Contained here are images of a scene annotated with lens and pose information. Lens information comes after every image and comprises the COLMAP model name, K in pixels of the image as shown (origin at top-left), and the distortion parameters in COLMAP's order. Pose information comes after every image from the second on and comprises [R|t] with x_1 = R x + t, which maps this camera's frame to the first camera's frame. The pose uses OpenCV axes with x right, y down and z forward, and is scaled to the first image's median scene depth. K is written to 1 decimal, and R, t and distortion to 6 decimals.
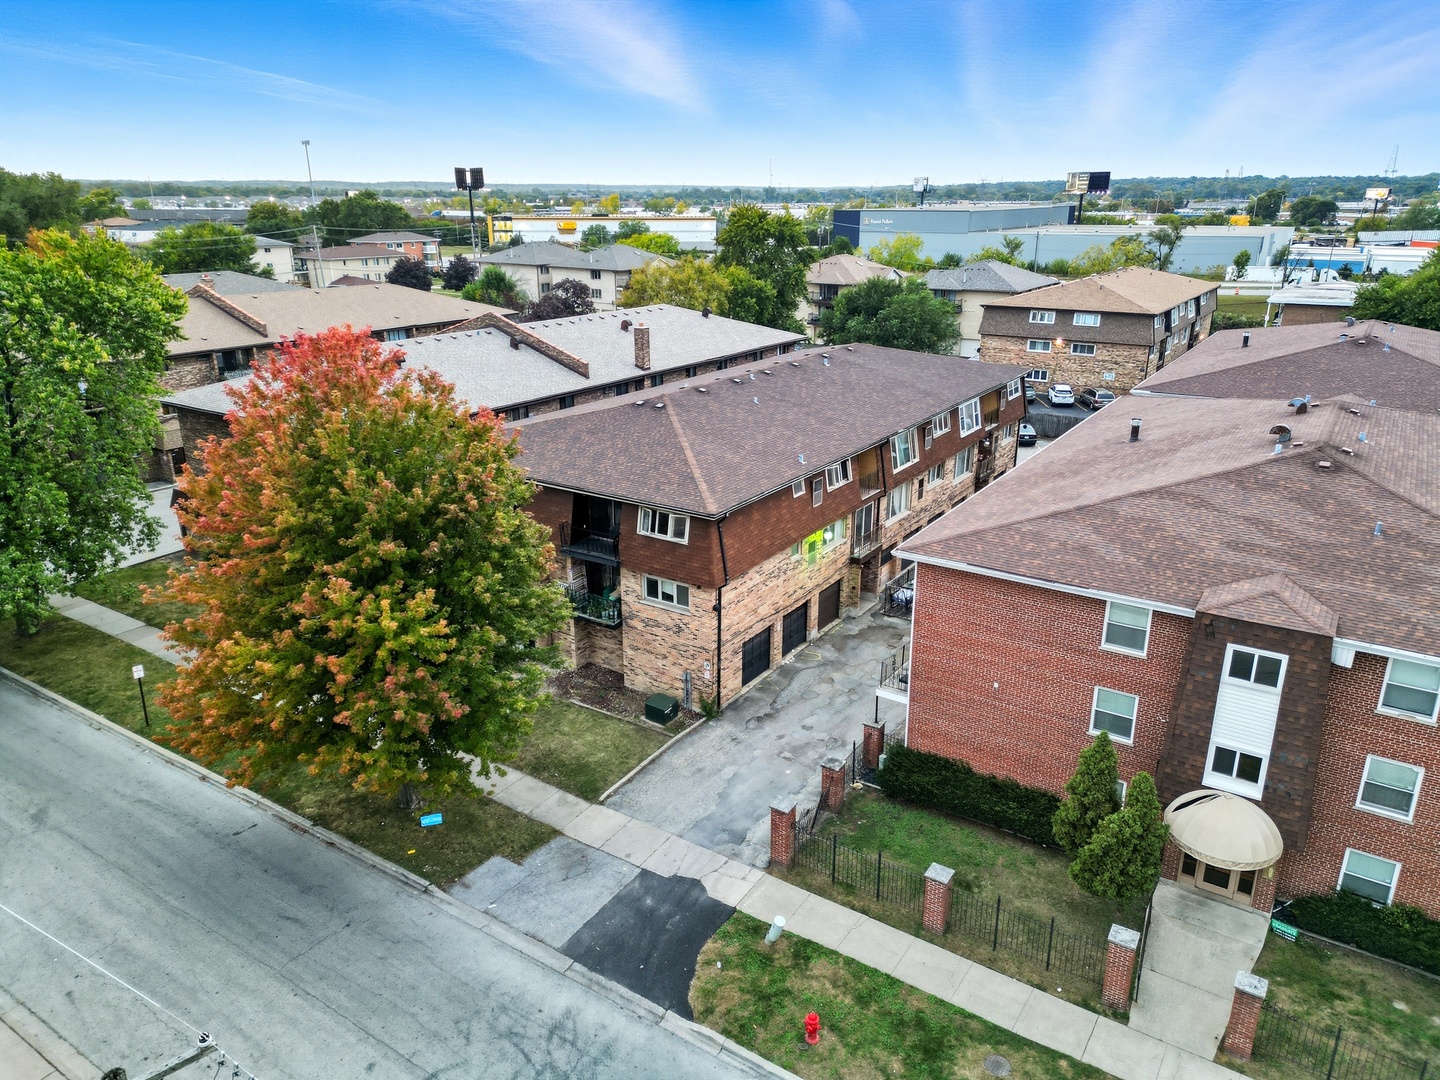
lens RADIAL K [[991.3, 0, 720.0], [0, 991.3, 540.0], [0, 0, 1]] dist [0.043726, -0.000484]
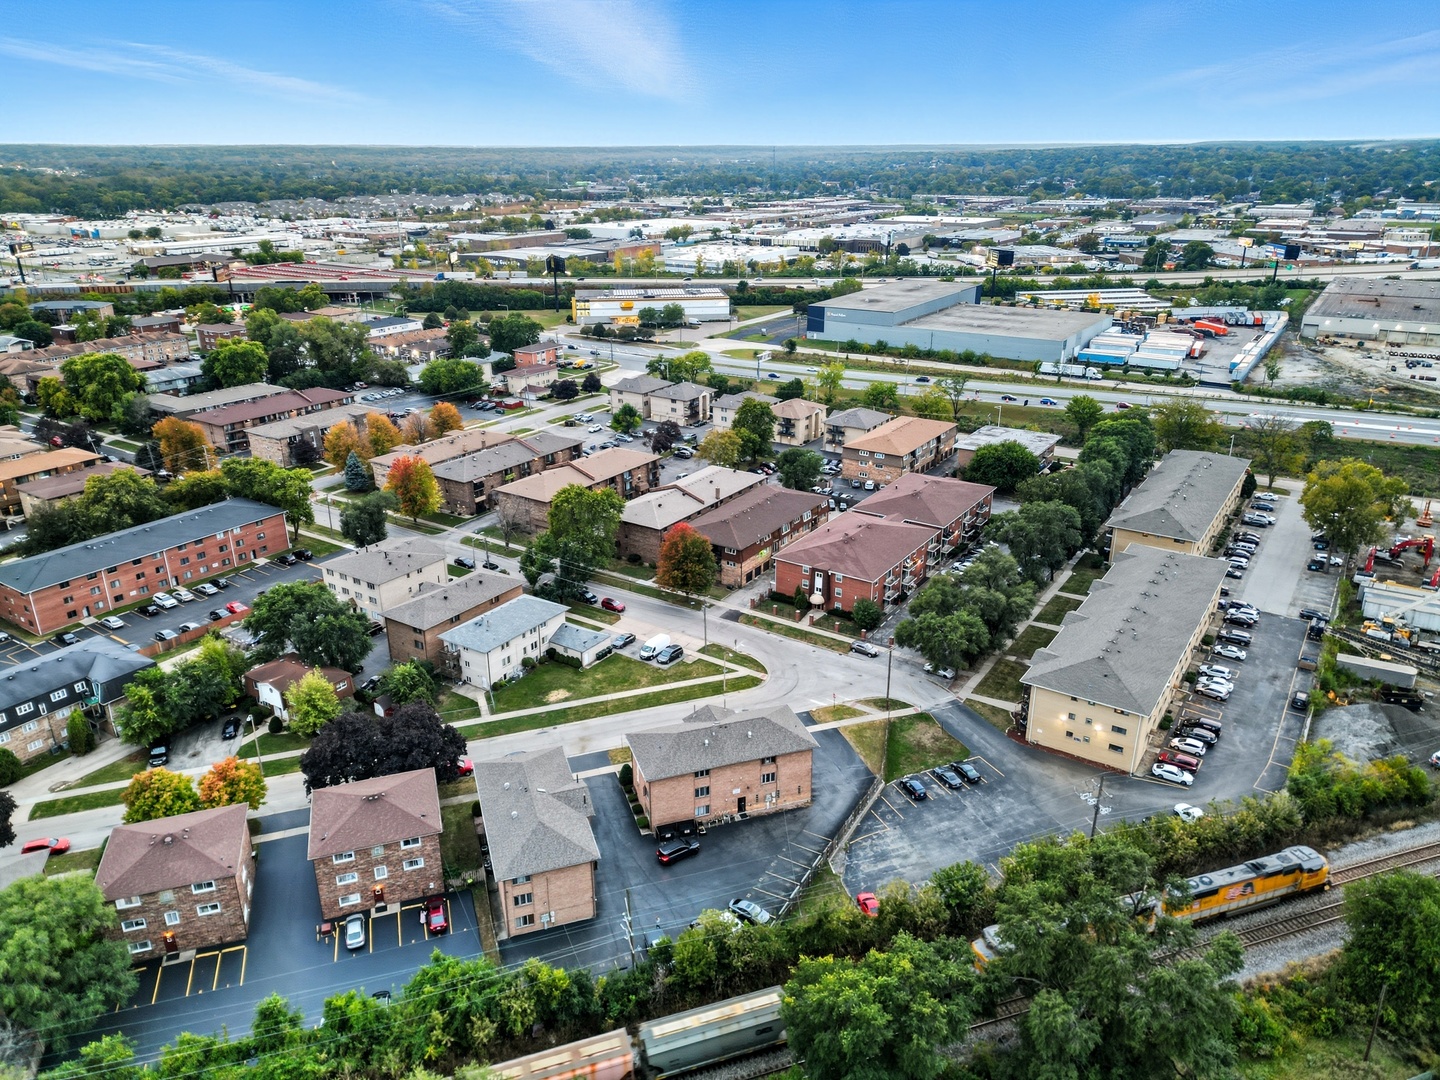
lens RADIAL K [[991.3, 0, 720.0], [0, 991.3, 540.0], [0, 0, 1]] dist [0.043726, -0.000484]
pose [[0.999987, 0.000506, -0.005009, -0.083225], [-0.000301, 0.999167, 0.040802, -0.264949], [0.005025, -0.040800, 0.999155, -3.902729]]
